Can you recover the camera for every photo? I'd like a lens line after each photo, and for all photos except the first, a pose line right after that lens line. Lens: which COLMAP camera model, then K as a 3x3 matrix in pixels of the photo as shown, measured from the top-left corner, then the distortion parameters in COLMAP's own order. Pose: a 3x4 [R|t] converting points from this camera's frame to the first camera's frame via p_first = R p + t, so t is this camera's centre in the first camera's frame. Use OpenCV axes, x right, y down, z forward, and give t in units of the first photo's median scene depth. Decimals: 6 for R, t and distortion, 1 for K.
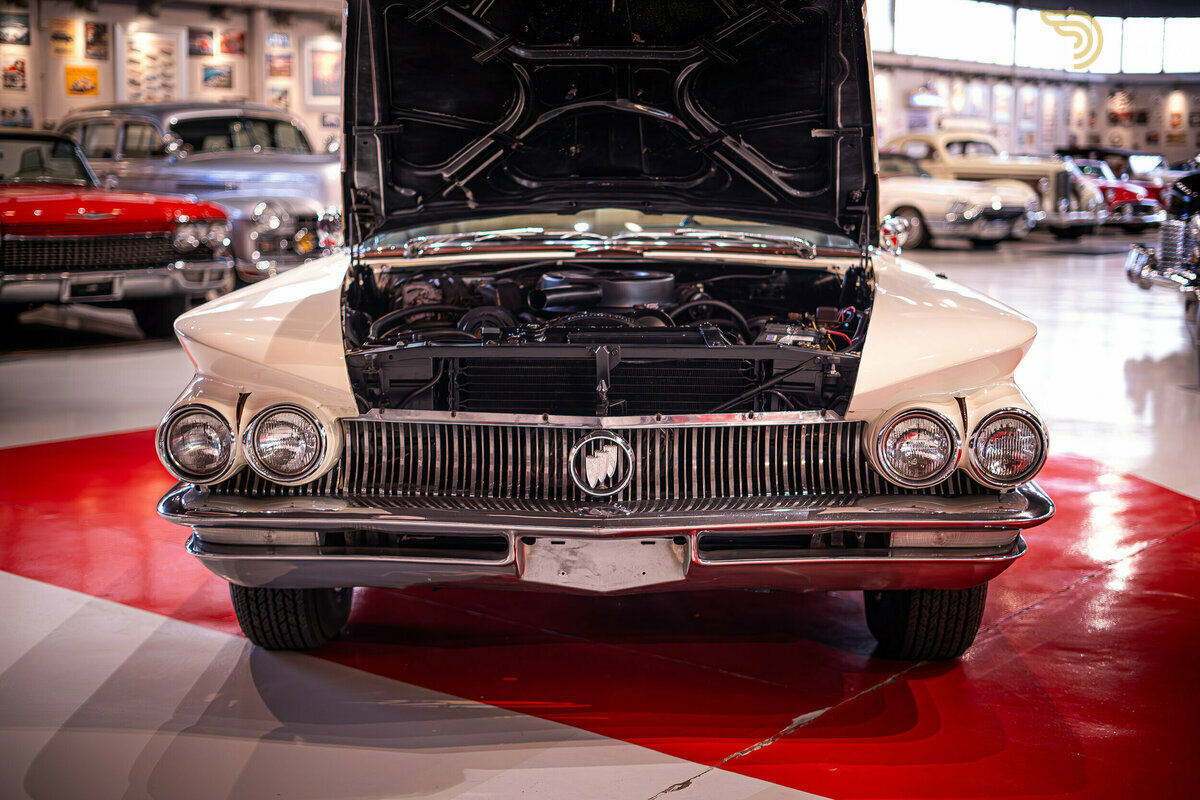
lens RADIAL K [[1764.3, 0, 600.9], [0, 1764.3, 397.1], [0, 0, 1]] dist [-0.006726, 0.000000]
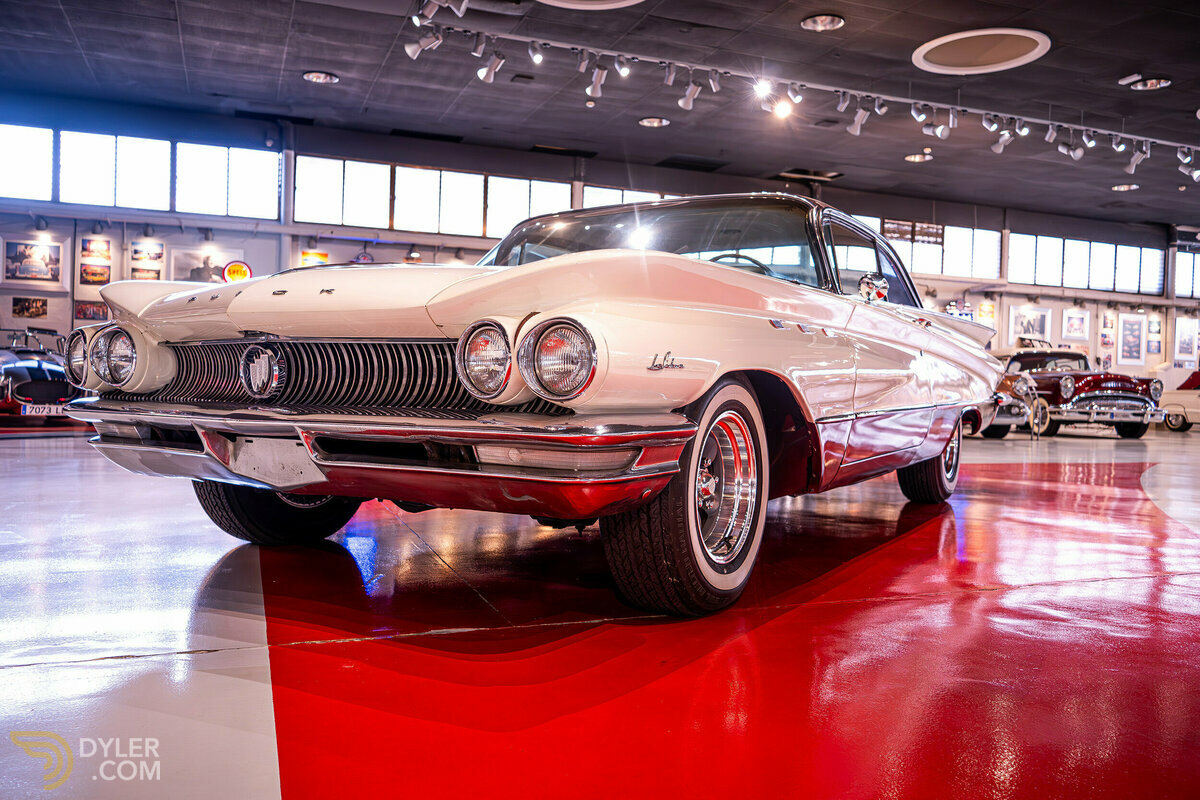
lens RADIAL K [[969.5, 0, 600.0], [0, 969.5, 396.1], [0, 0, 1]] dist [0.006921, -0.000230]
pose [[0.867710, 0.023910, -0.496496, 0.501831], [-0.091669, 0.989407, -0.112561, 0.103418], [0.488545, 0.143183, 0.860710, 0.544982]]
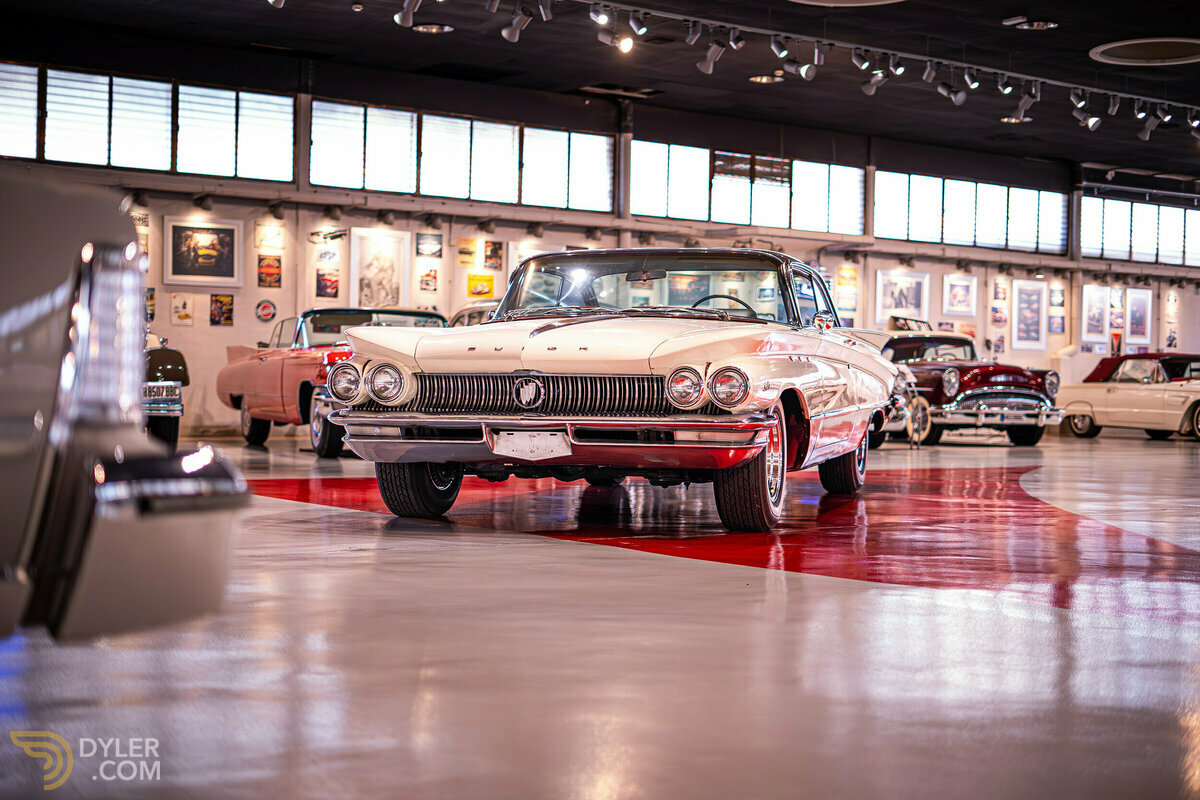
lens RADIAL K [[1764.3, 0, 599.7], [0, 1764.3, 401.2], [0, 0, 1]] dist [-0.006726, 0.000000]
pose [[0.964772, 0.013466, -0.262742, 0.593537], [-0.048598, 0.990625, -0.127676, 0.293617], [0.258559, 0.135946, 0.956382, -0.881934]]
